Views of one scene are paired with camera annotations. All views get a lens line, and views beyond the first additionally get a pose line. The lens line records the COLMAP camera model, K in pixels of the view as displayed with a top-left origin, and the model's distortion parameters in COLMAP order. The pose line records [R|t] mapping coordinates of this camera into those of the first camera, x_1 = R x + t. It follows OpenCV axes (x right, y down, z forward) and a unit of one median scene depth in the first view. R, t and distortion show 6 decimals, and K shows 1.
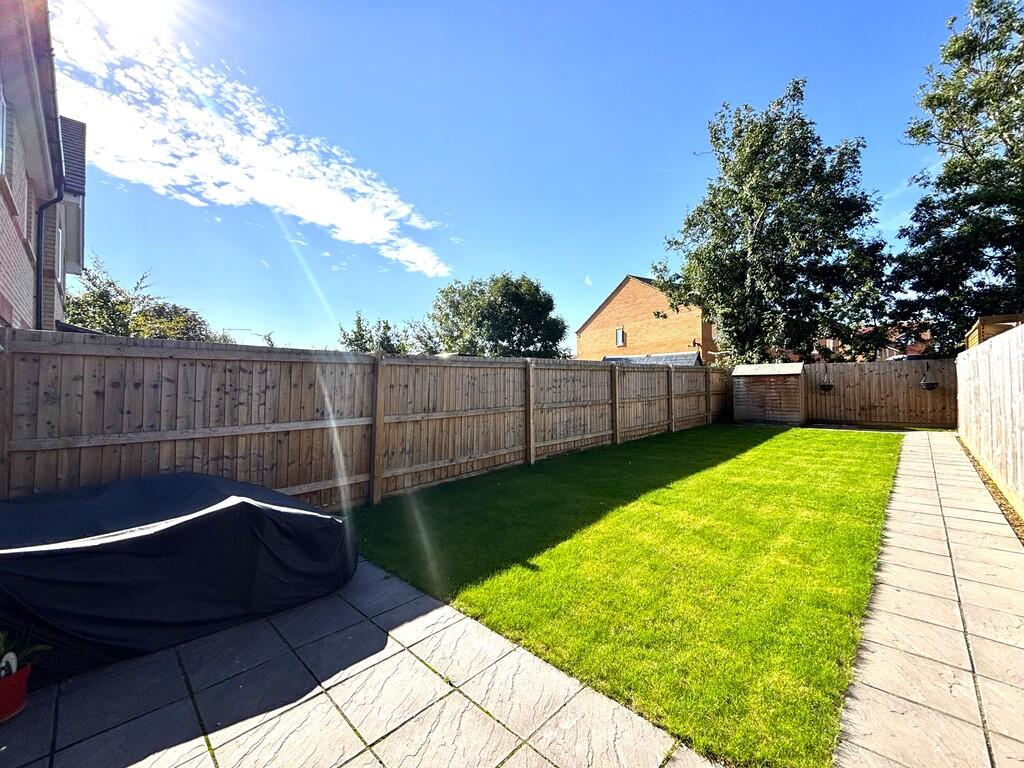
lens RADIAL K [[415.8, 0, 508.9], [0, 415.8, 379.7], [0, 0, 1]] dist [-0.001329, -0.000572]
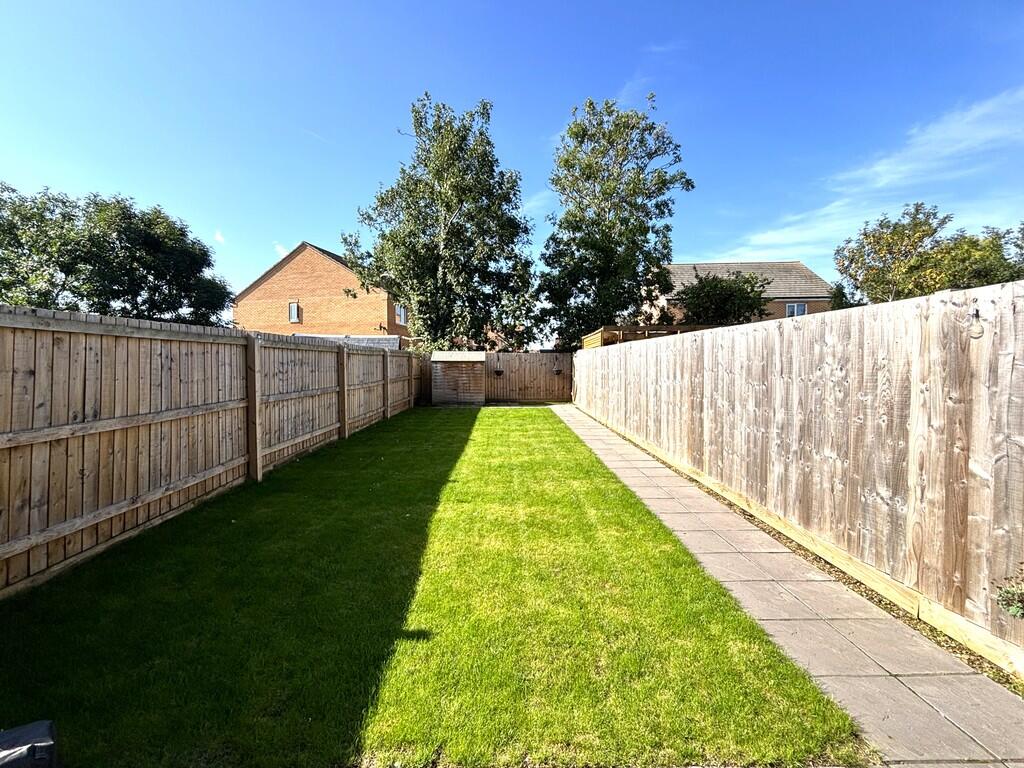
lens RADIAL K [[423.1, 0, 512.0], [0, 423.1, 384.0], [0, 0, 1]] dist [0.001579, -0.000478]
pose [[0.701301, -0.014758, 0.712713, -0.097110], [-0.022536, 0.998827, 0.042858, -0.002698], [-0.712509, -0.046118, 0.700146, 0.115106]]
